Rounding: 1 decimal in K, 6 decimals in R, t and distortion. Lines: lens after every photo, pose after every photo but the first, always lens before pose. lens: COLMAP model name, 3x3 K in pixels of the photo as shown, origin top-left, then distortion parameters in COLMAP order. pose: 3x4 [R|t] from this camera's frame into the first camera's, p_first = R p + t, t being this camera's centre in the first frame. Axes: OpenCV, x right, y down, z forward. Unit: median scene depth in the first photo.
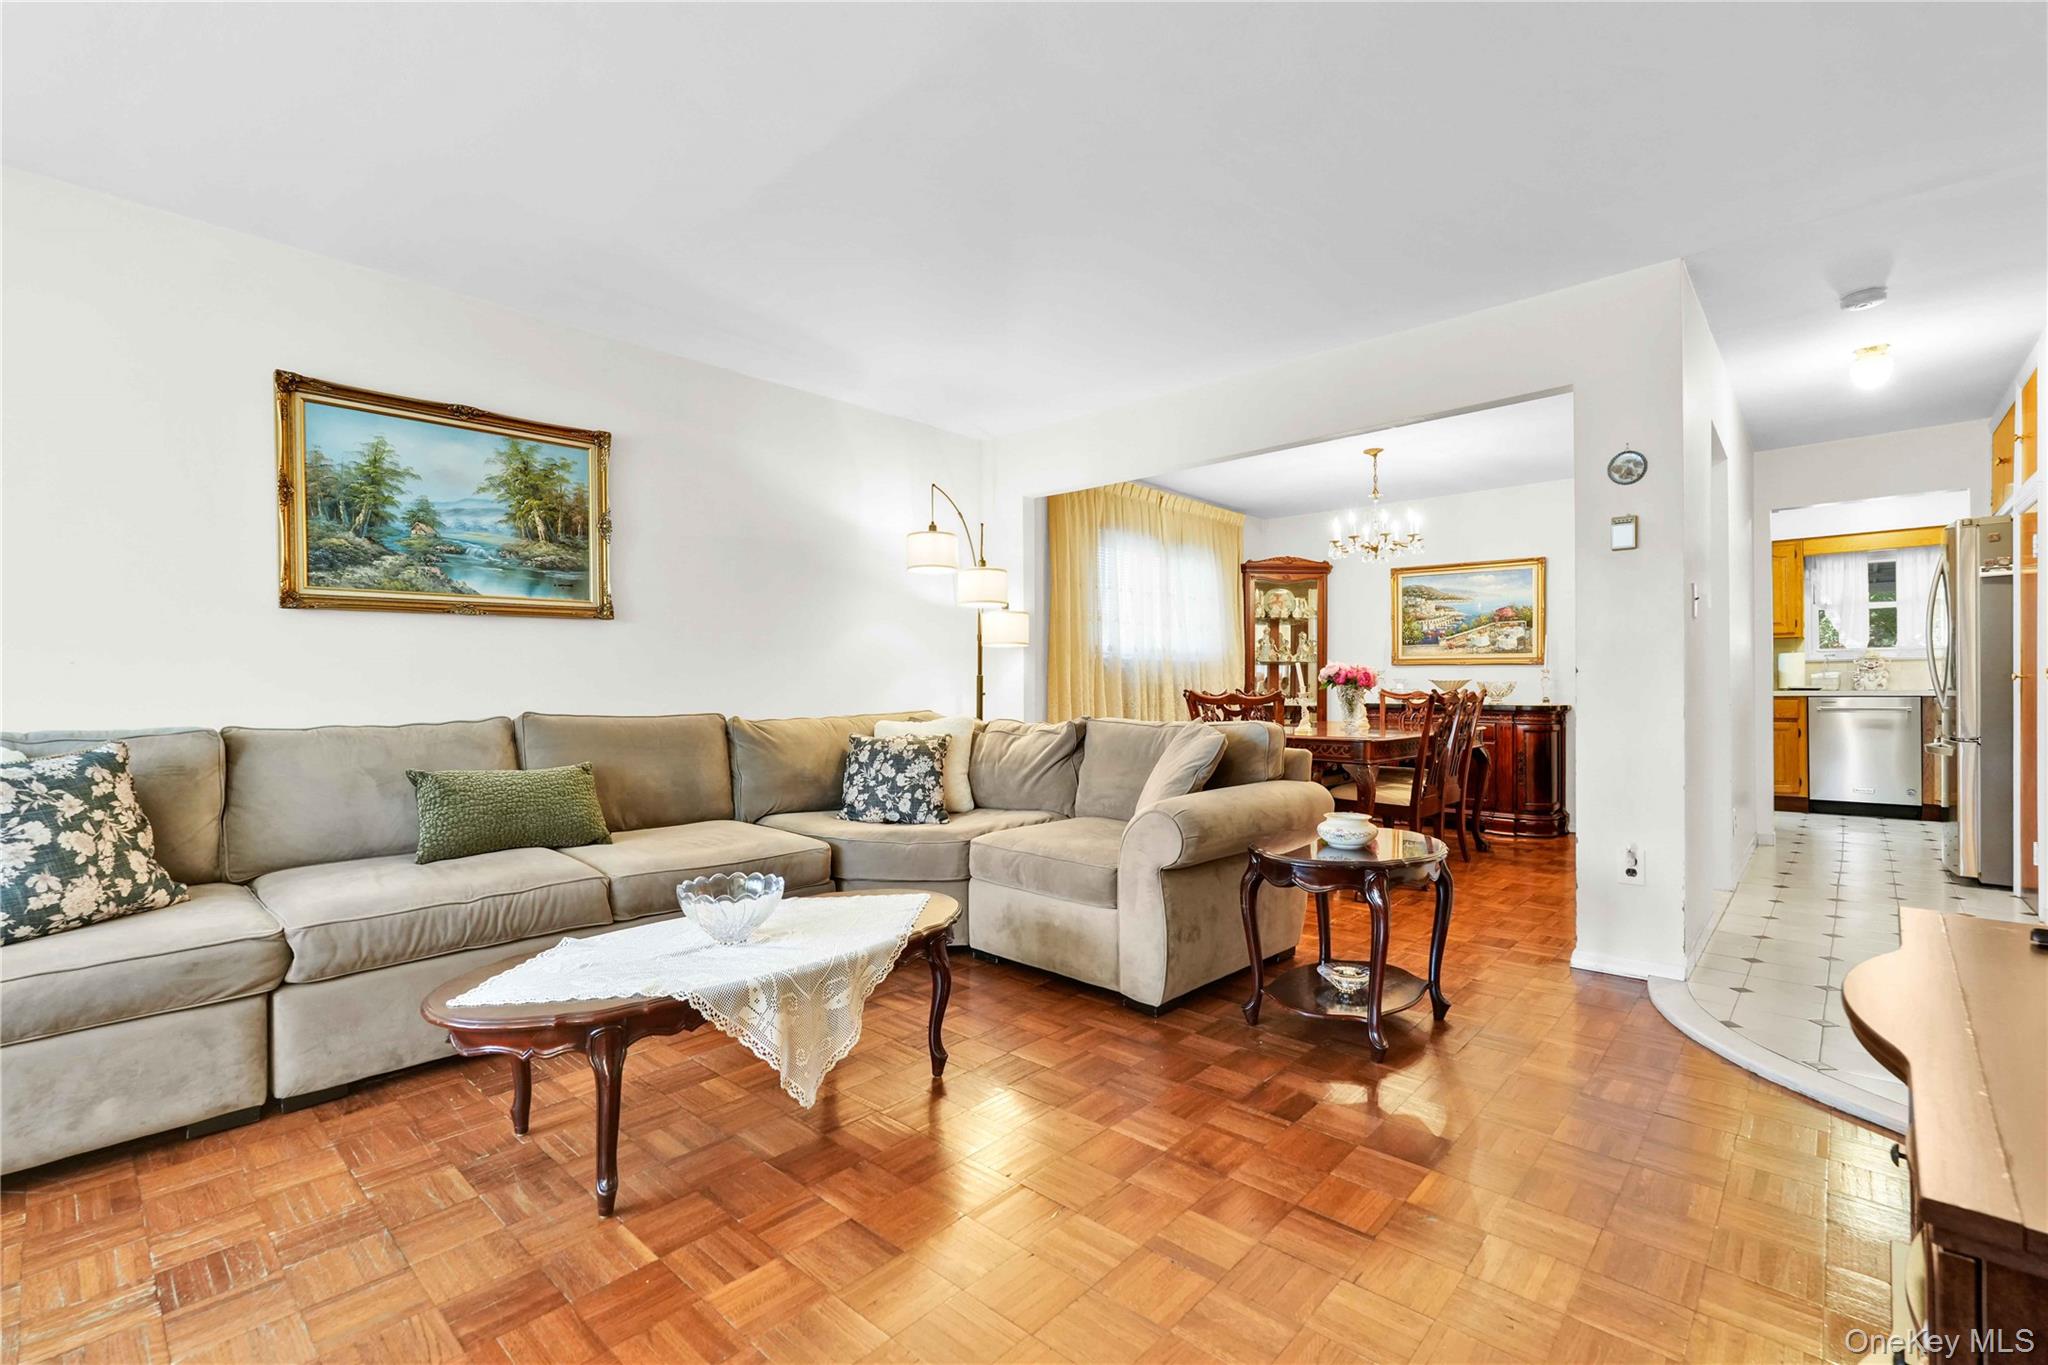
lens RADIAL K [[909.6, 0, 1012.0], [0, 909.6, 689.2], [0, 0, 1]] dist [-0.010282, 0.002731]
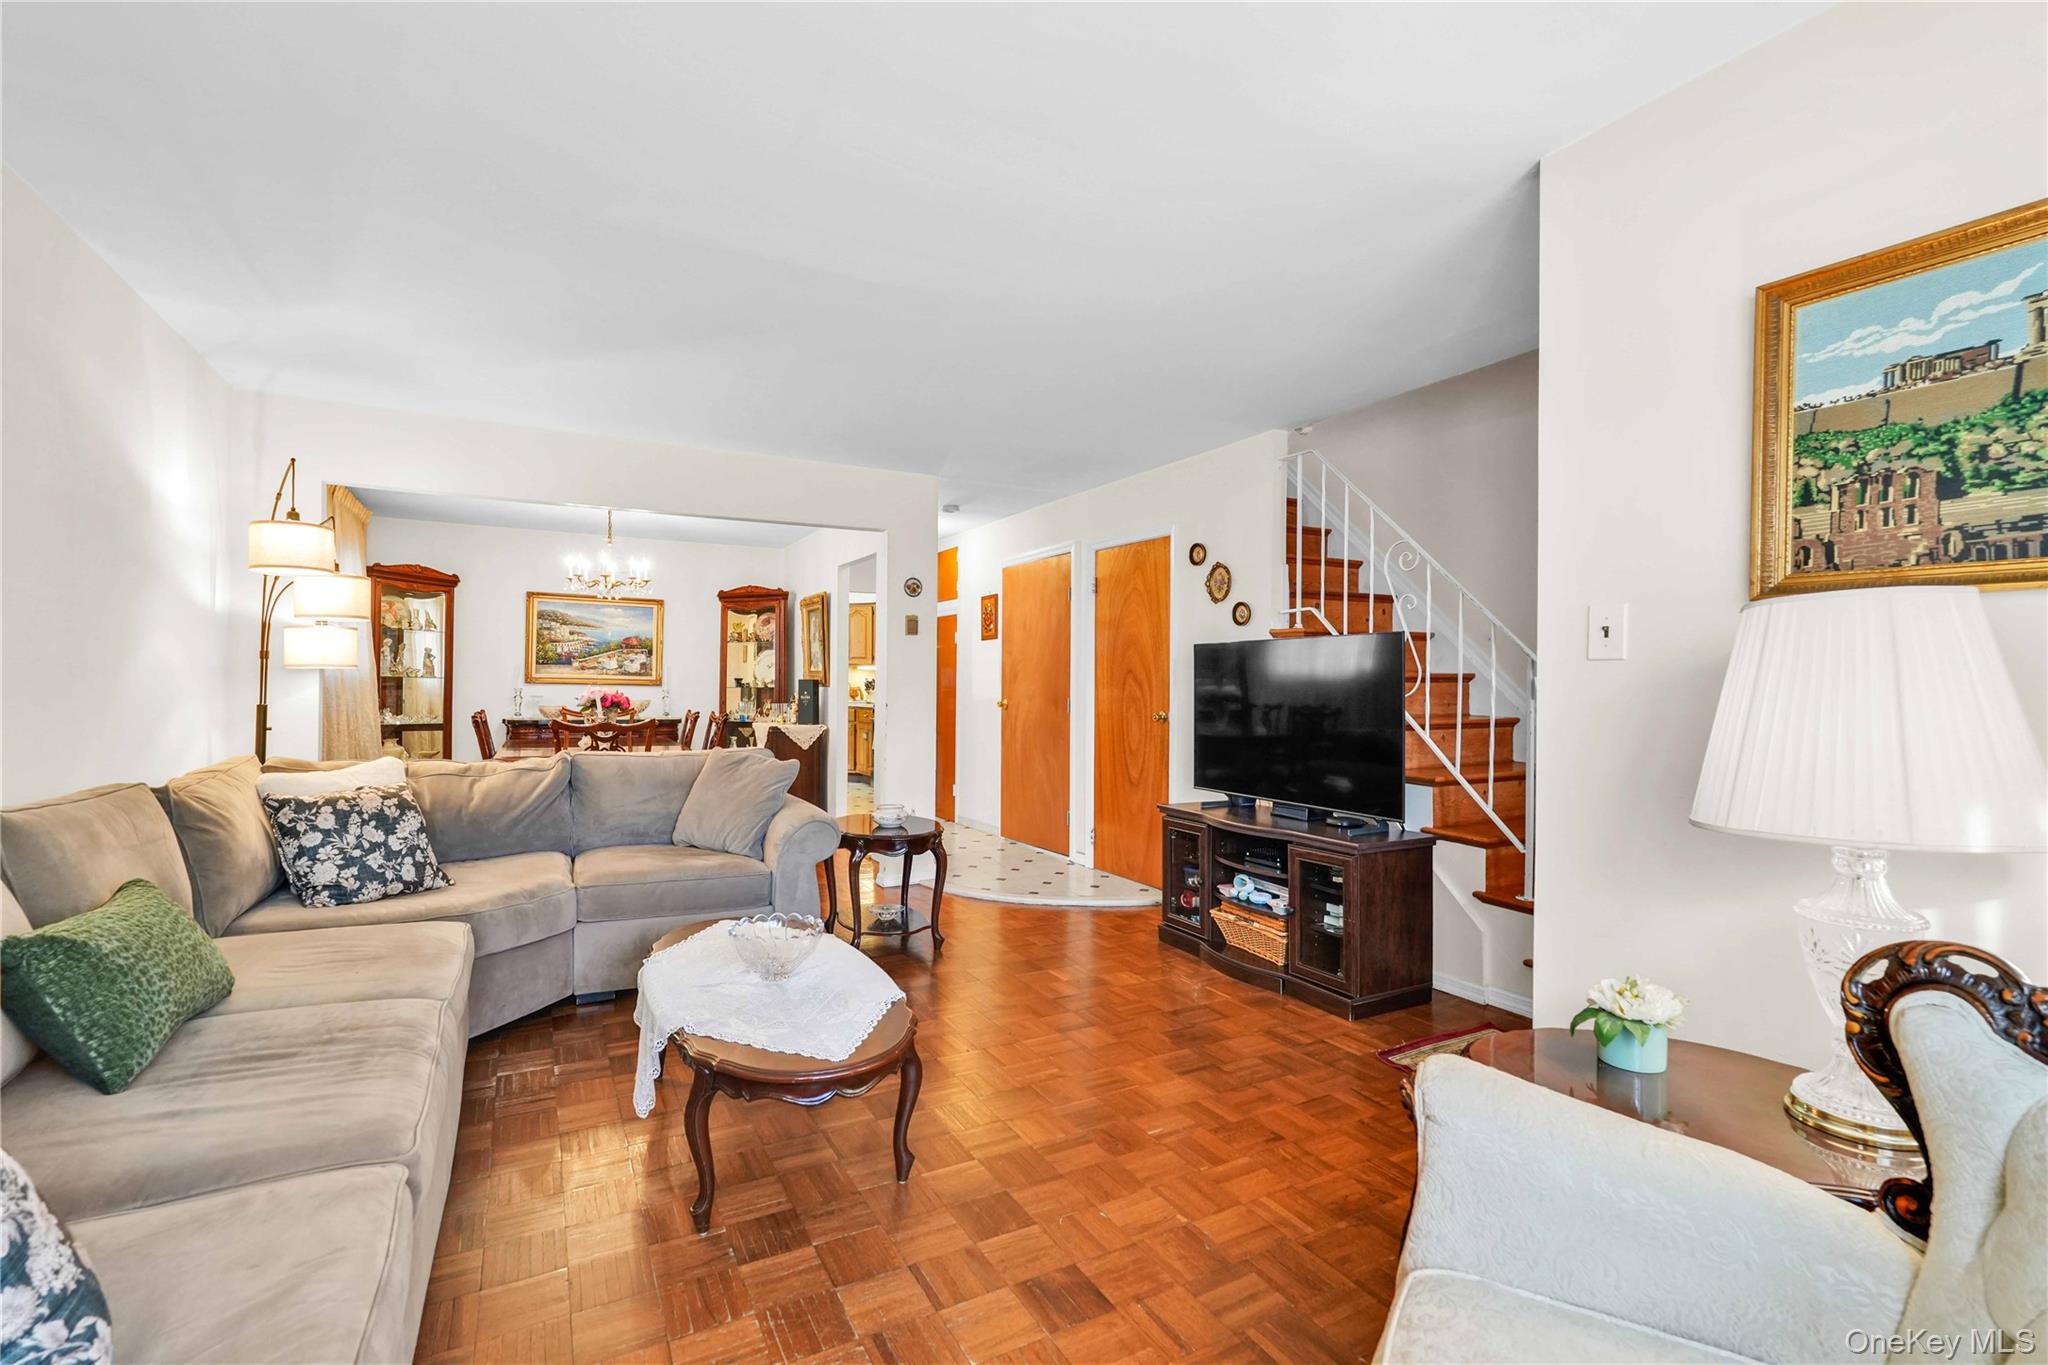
lens RADIAL K [[909.6, 0, 1015.5], [0, 909.6, 681.8], [0, 0, 1]] dist [-0.010282, 0.002731]
pose [[0.335589, 0.009982, 0.941955, -0.588140], [-0.007926, 0.999938, -0.007773, -0.036687], [-0.941975, -0.004858, 0.335648, 0.164386]]
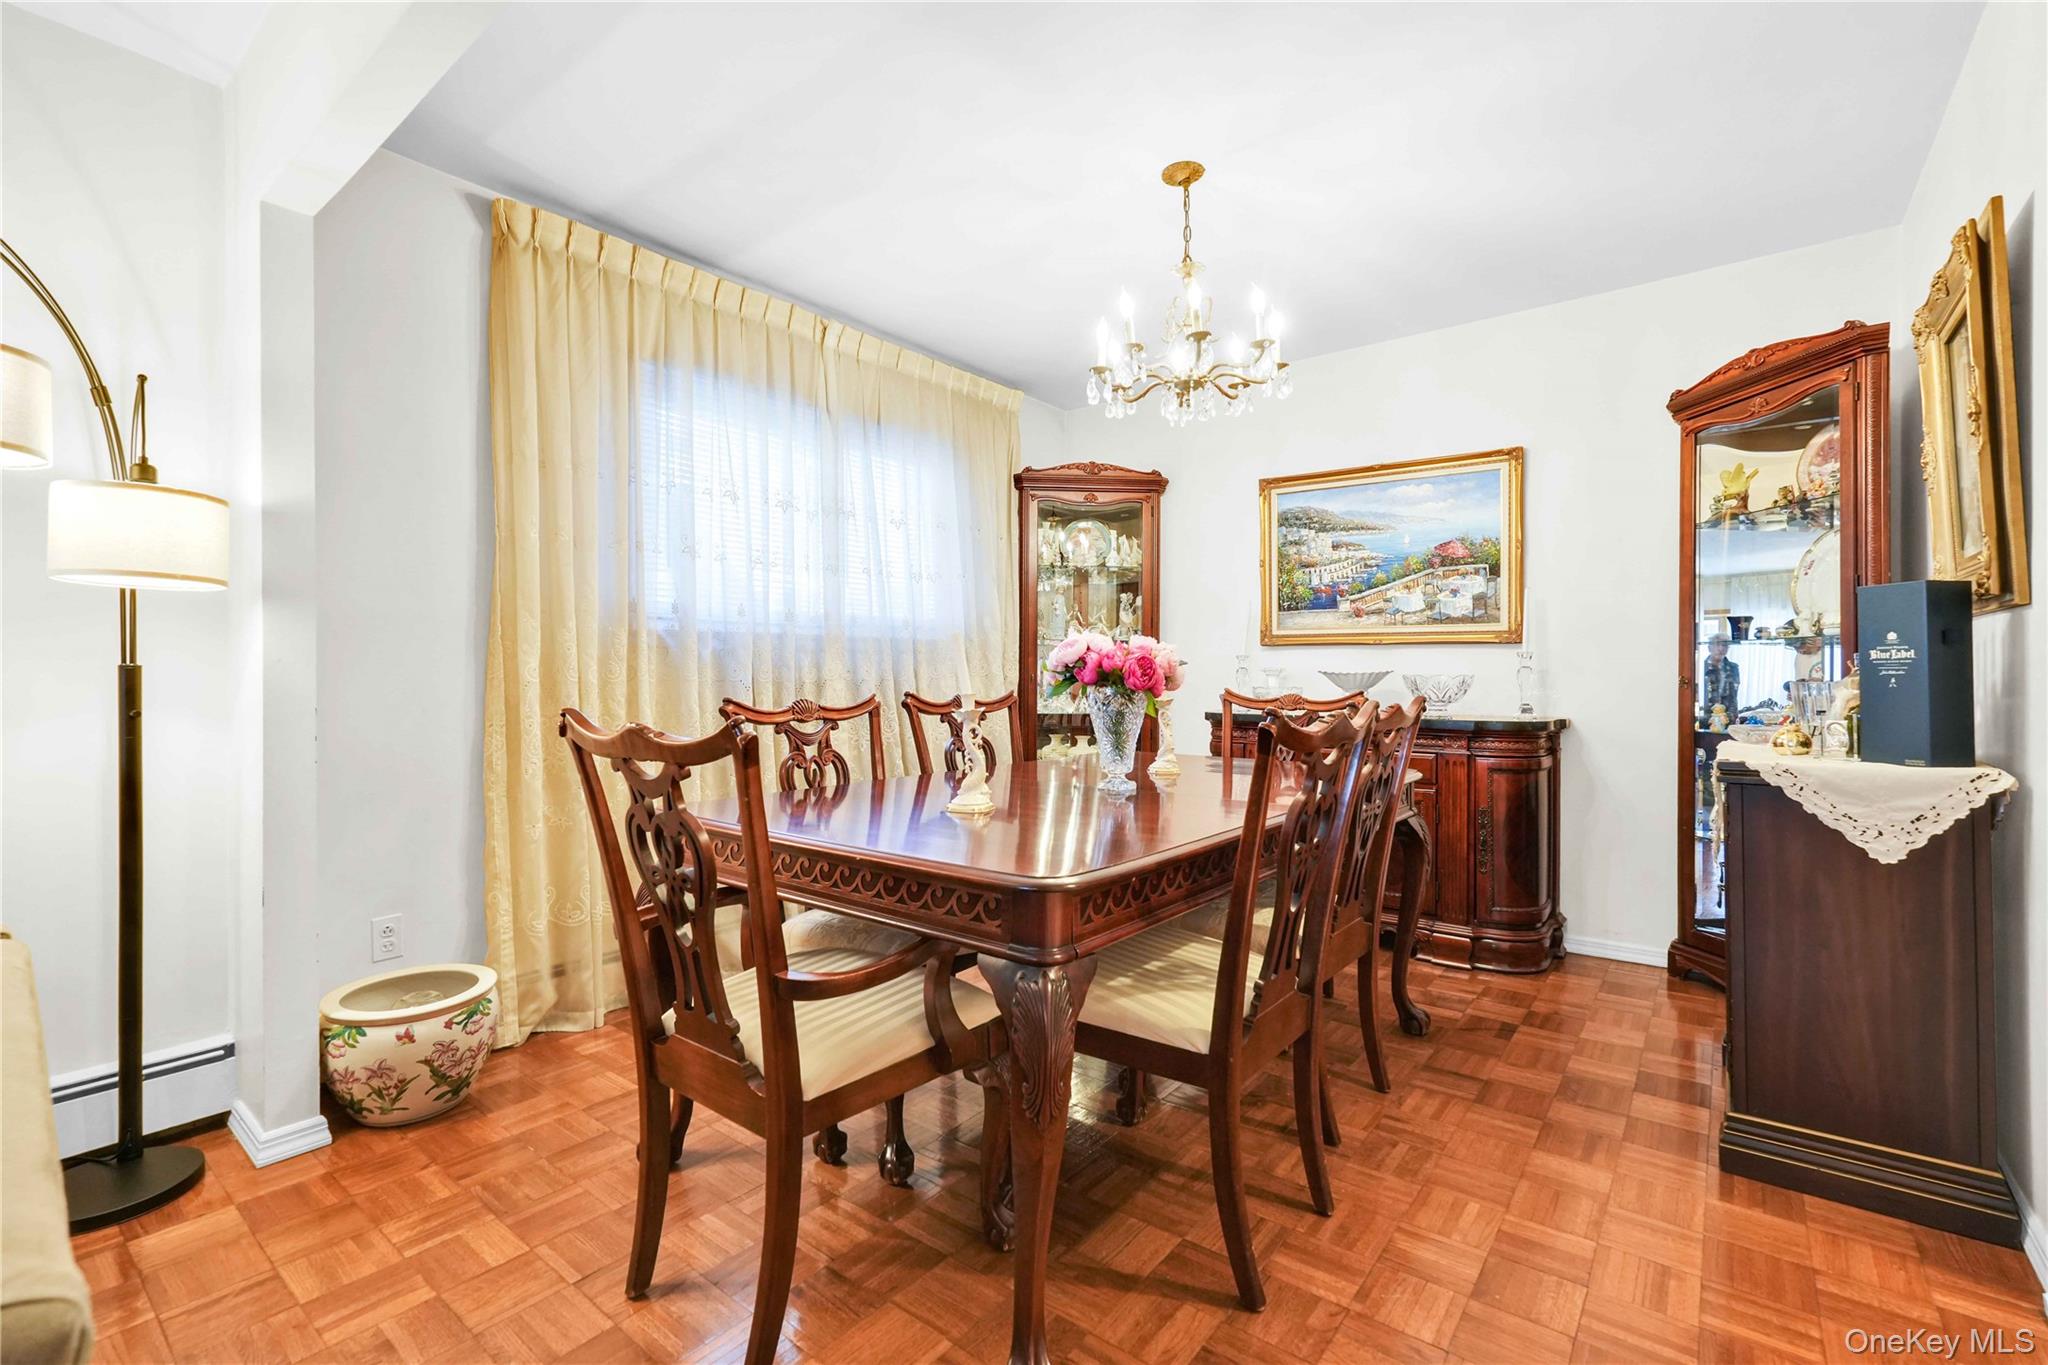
lens RADIAL K [[909.6, 0, 1015.4], [0, 909.6, 678.1], [0, 0, 1]] dist [-0.010282, 0.002731]
pose [[0.997390, -0.001665, 0.072179, 0.333977], [0.001524, 0.999997, 0.002000, -0.010945], [-0.072182, -0.001885, 0.997390, 0.654666]]
